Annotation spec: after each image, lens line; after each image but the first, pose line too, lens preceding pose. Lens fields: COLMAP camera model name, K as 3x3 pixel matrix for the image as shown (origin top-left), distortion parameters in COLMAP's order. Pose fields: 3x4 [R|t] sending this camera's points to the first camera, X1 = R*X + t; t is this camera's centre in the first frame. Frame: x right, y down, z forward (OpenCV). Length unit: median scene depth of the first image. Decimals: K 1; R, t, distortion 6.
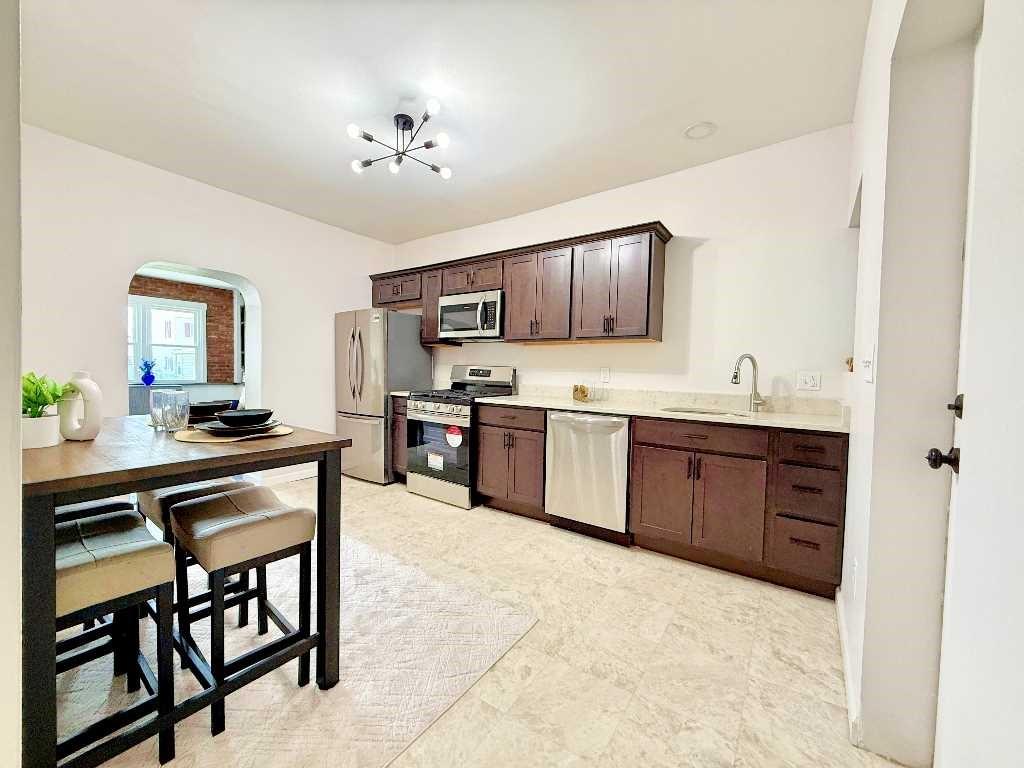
lens RADIAL K [[408.6, 0, 510.8], [0, 408.6, 382.7], [0, 0, 1]] dist [-0.004754, 0.000010]
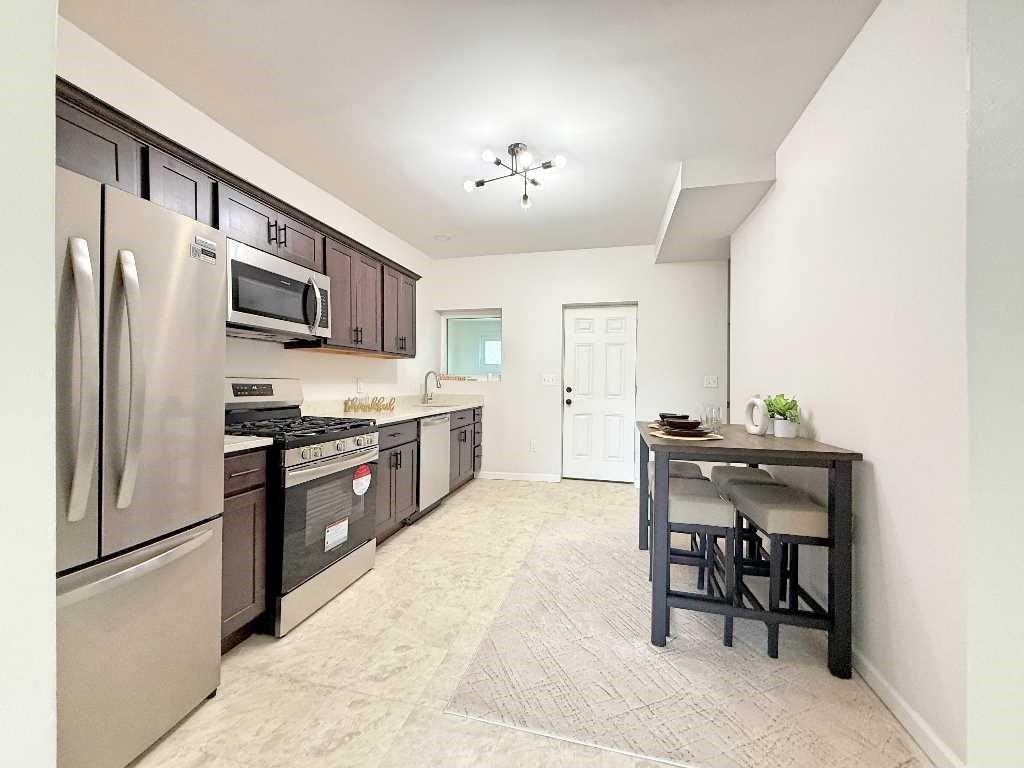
lens RADIAL K [[408.6, 0, 509.5], [0, 408.6, 383.7], [0, 0, 1]] dist [-0.004754, 0.000010]
pose [[-0.369073, -0.032503, 0.928832, -0.957371], [0.010337, 0.999183, 0.039072, -0.065284], [-0.929343, 0.024022, -0.368436, 1.099817]]
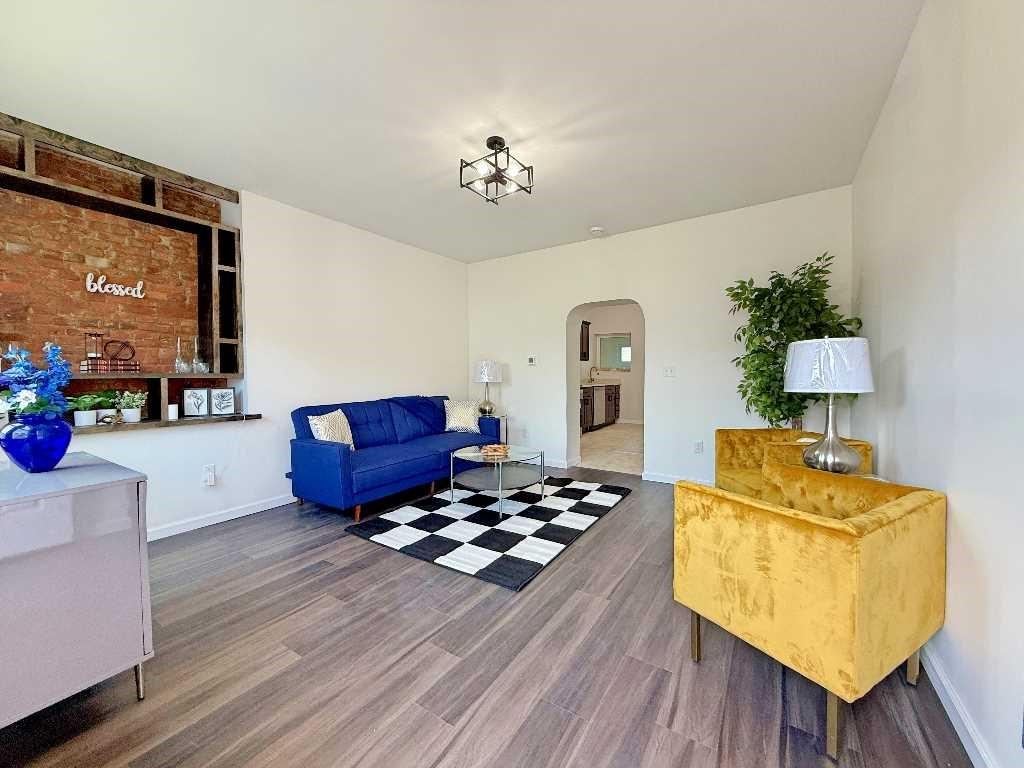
lens RADIAL K [[408.6, 0, 510.3], [0, 408.6, 384.2], [0, 0, 1]] dist [-0.004754, 0.000010]
pose [[-0.063654, -0.061052, 0.996103, -2.267917], [0.013633, 0.997981, 0.062038, -0.115917], [-0.997879, 0.017529, -0.062693, 1.564985]]
